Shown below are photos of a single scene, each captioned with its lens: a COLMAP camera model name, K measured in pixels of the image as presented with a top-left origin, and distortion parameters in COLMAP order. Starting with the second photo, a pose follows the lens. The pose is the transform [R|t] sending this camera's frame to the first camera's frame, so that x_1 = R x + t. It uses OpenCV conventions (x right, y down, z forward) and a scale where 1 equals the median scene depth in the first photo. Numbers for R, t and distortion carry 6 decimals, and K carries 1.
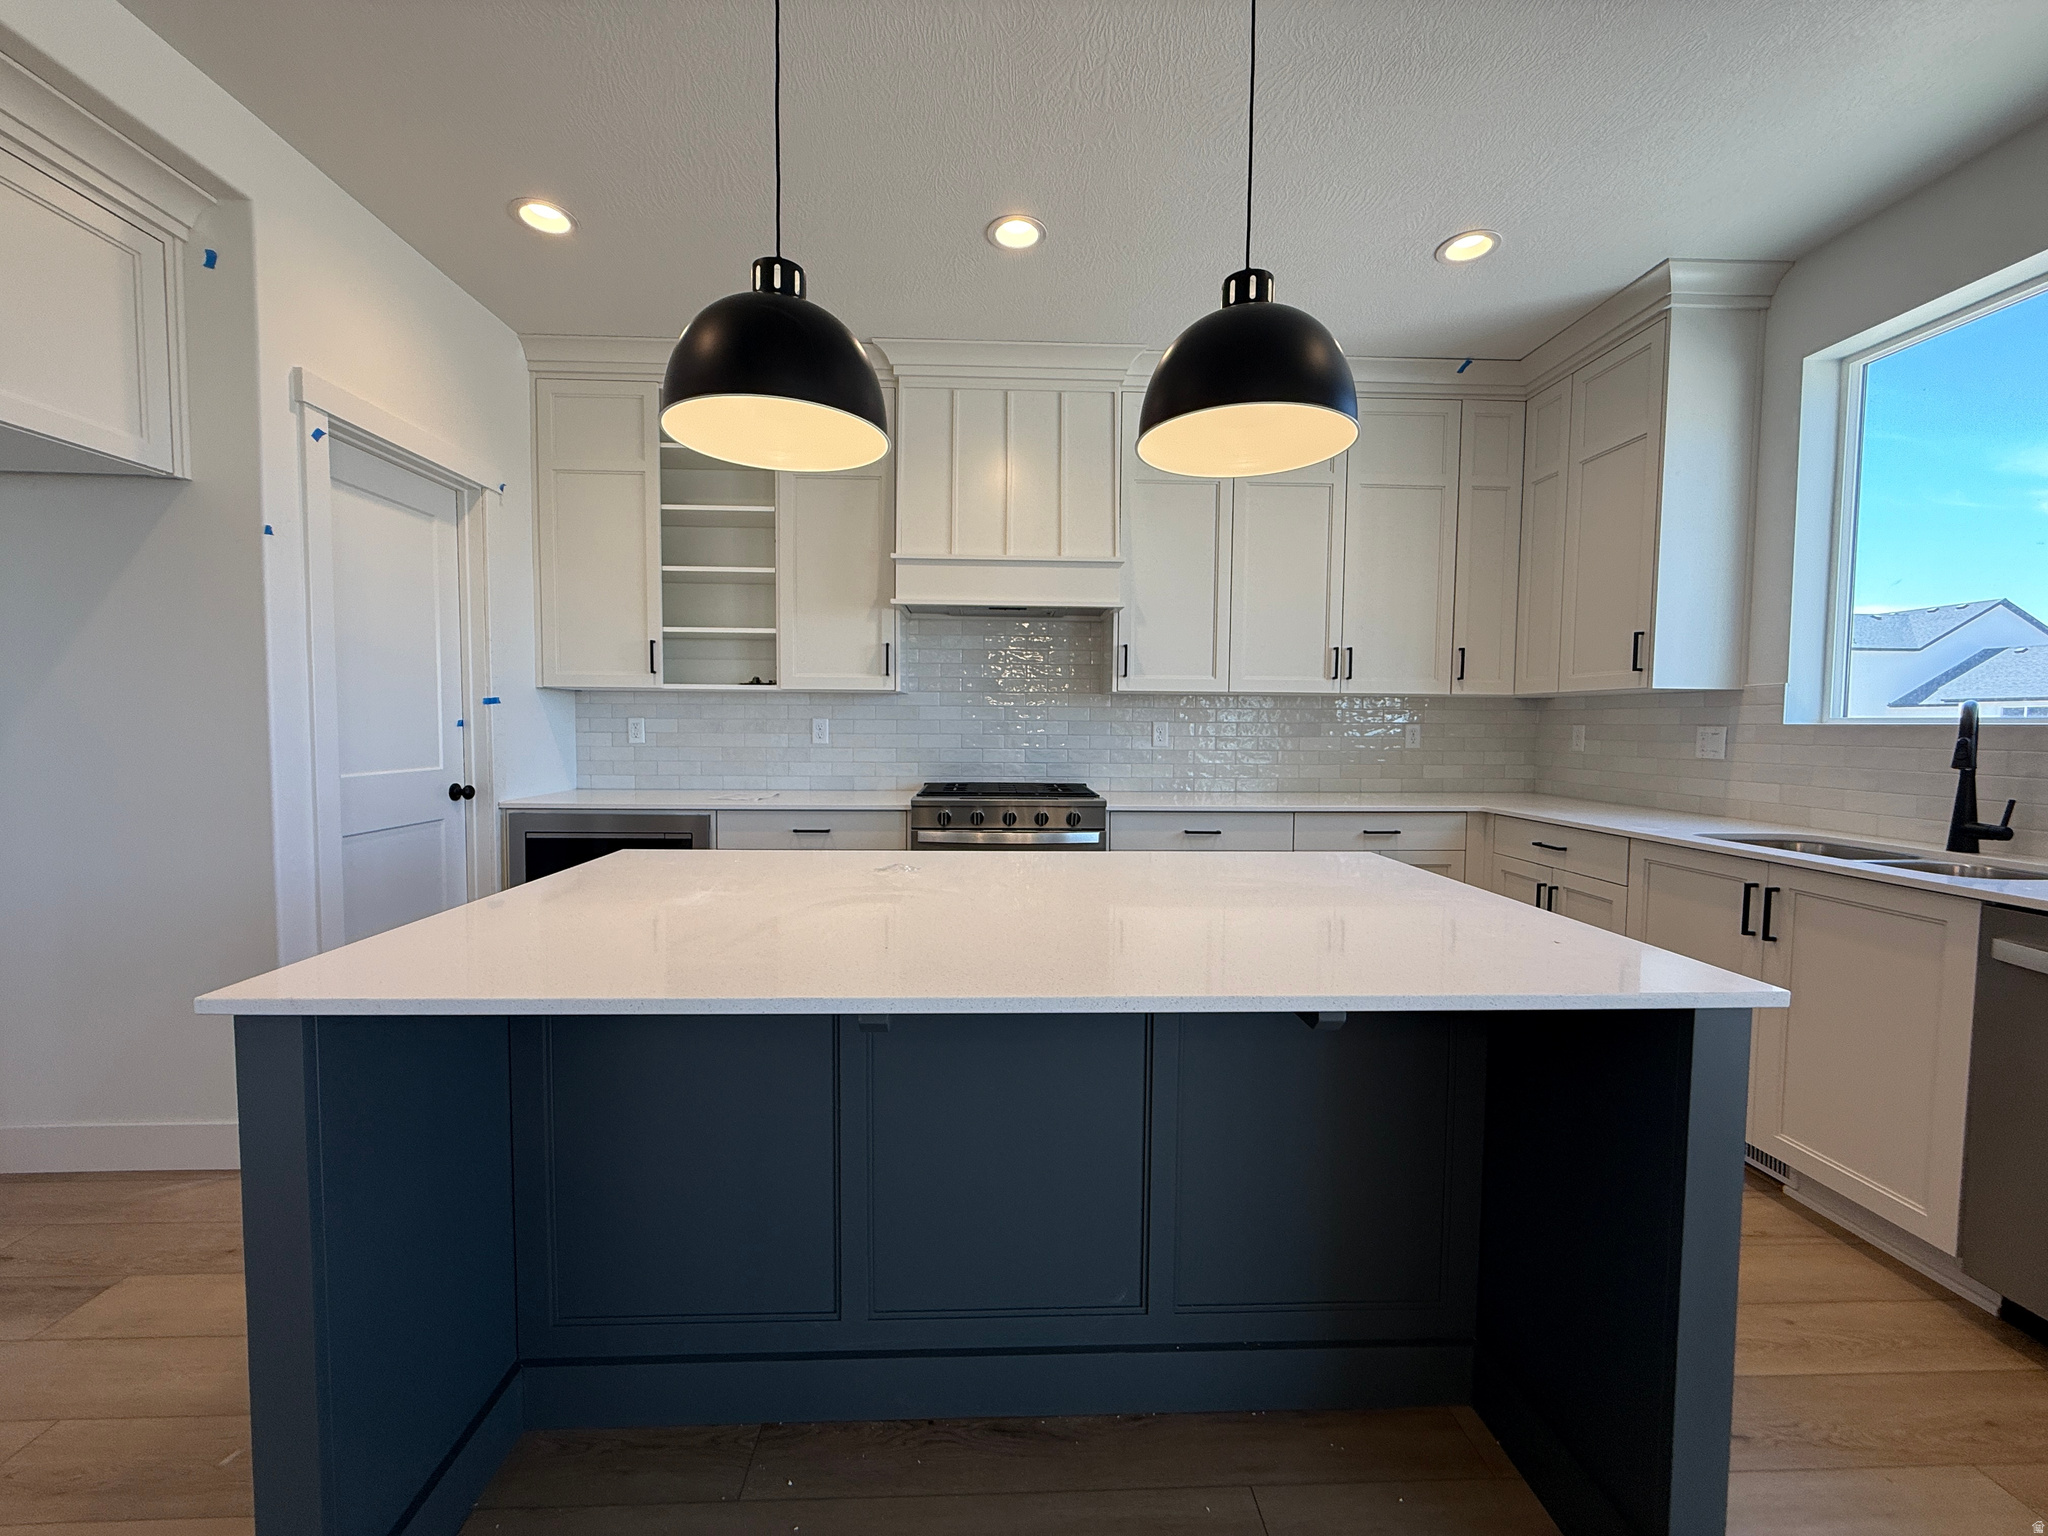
lens RADIAL K [[812.5, 0, 1019.2], [0, 812.5, 765.6], [0, 0, 1]] dist [-0.002904, -0.000125]
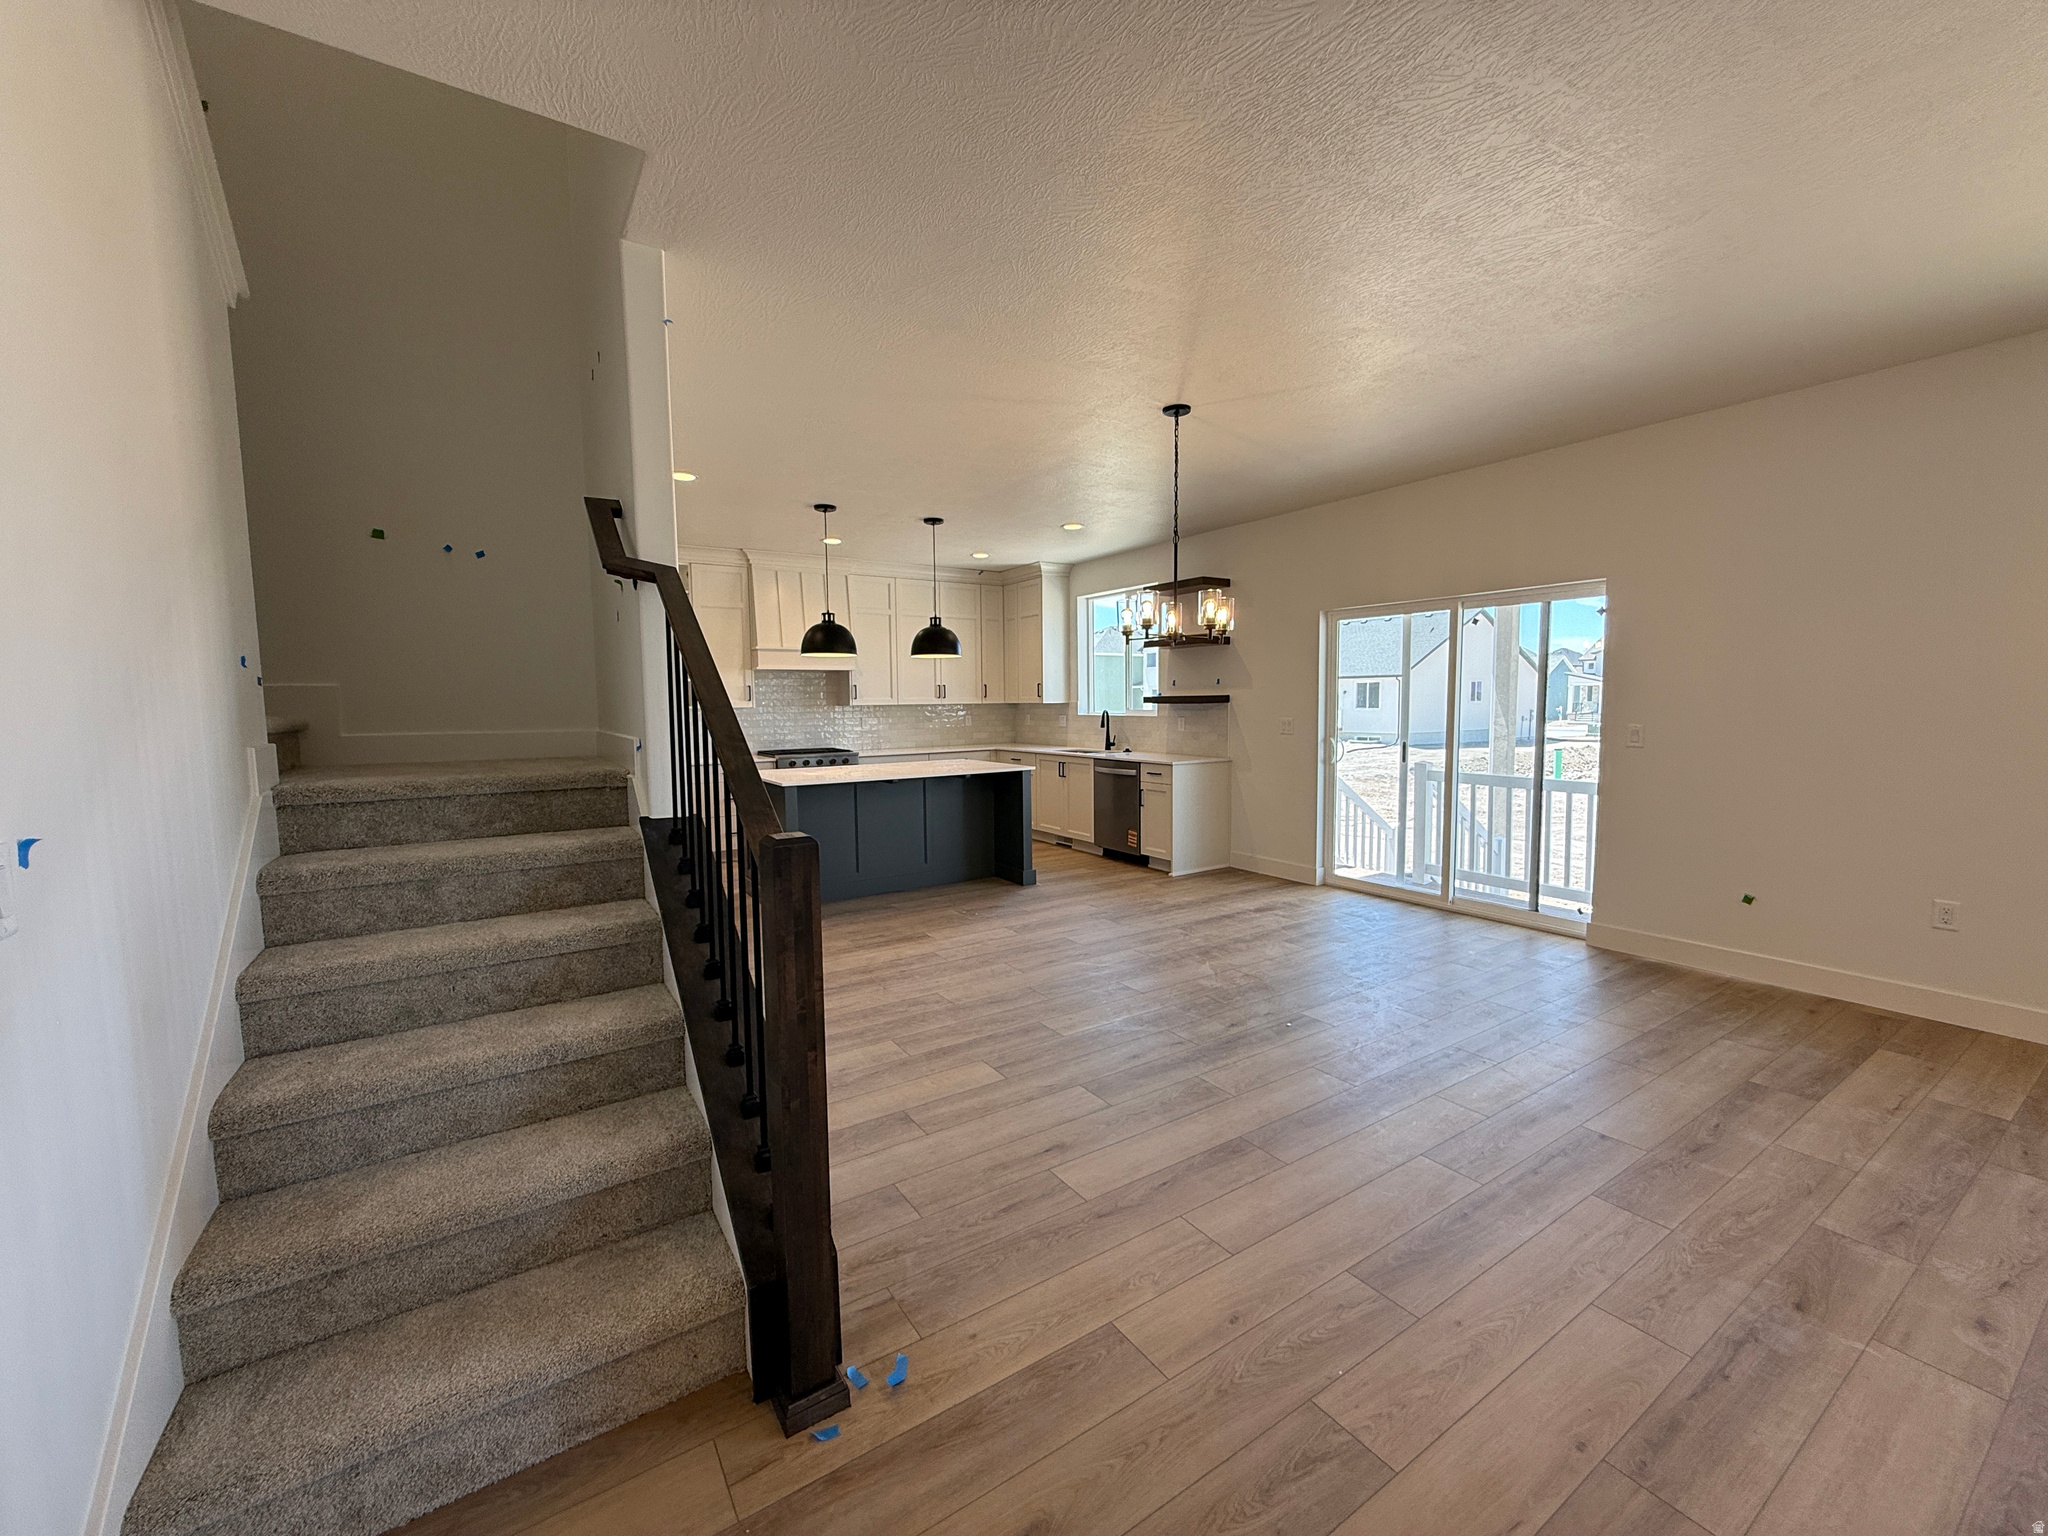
lens RADIAL K [[816.9, 0, 1017.6], [0, 816.9, 765.9], [0, 0, 1]] dist [0.001087, -0.000512]
pose [[0.861344, -0.059900, 0.504479, -0.661941], [0.045547, 0.998131, 0.040747, 0.005154], [-0.505977, -0.012119, 0.862462, -1.240394]]
